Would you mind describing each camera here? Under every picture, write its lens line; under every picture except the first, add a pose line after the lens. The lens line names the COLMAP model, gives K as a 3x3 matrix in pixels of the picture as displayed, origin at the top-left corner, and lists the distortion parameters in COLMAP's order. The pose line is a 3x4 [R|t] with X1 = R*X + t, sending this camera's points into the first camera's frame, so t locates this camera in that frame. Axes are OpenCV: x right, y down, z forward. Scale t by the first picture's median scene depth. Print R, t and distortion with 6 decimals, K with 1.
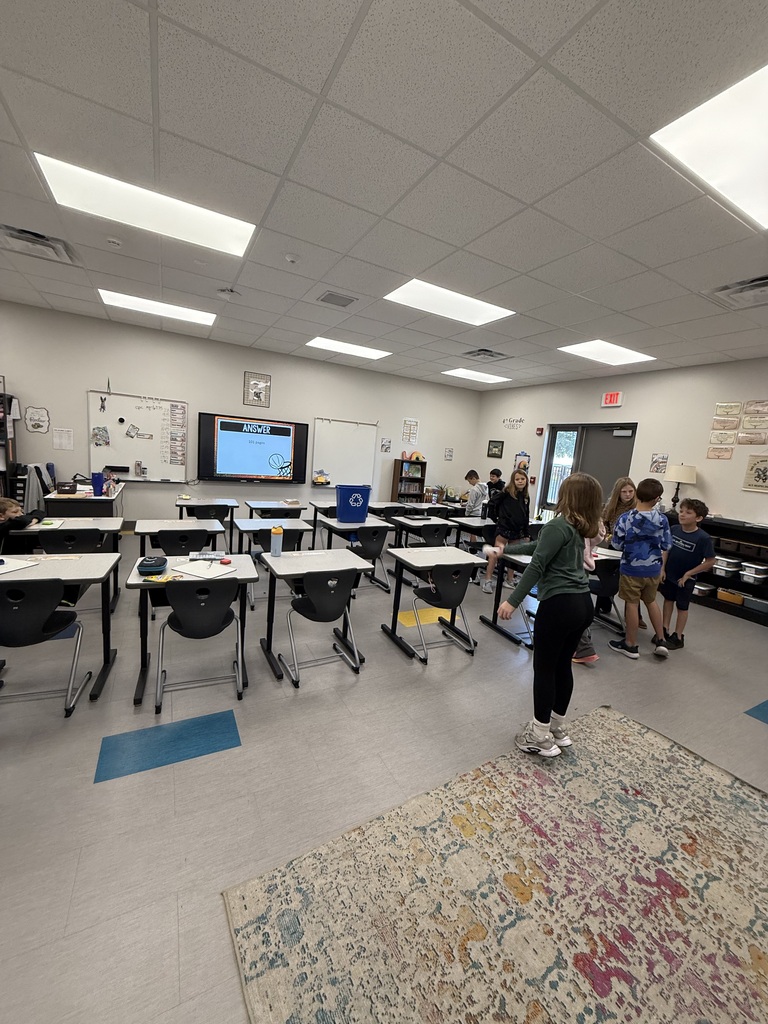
lens RADIAL K [[408.4, 0, 384.0], [0, 408.4, 512.0], [0, 0, 1]] dist [0.000896, -0.000129]
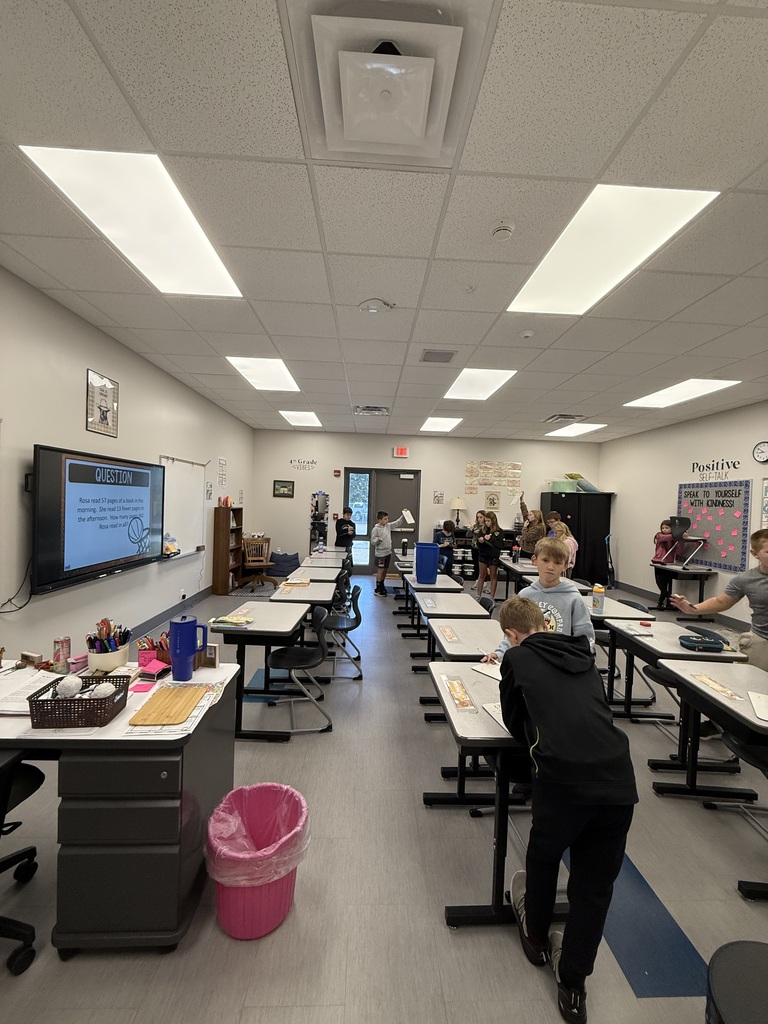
lens RADIAL K [[408.4, 0, 384.0], [0, 408.4, 512.0], [0, 0, 1]] dist [0.000896, -0.000129]
pose [[0.433388, -0.092744, 0.896423, -1.072147], [0.138719, 0.989701, 0.035329, -0.205543], [-0.890467, 0.109040, 0.441790, 0.723272]]
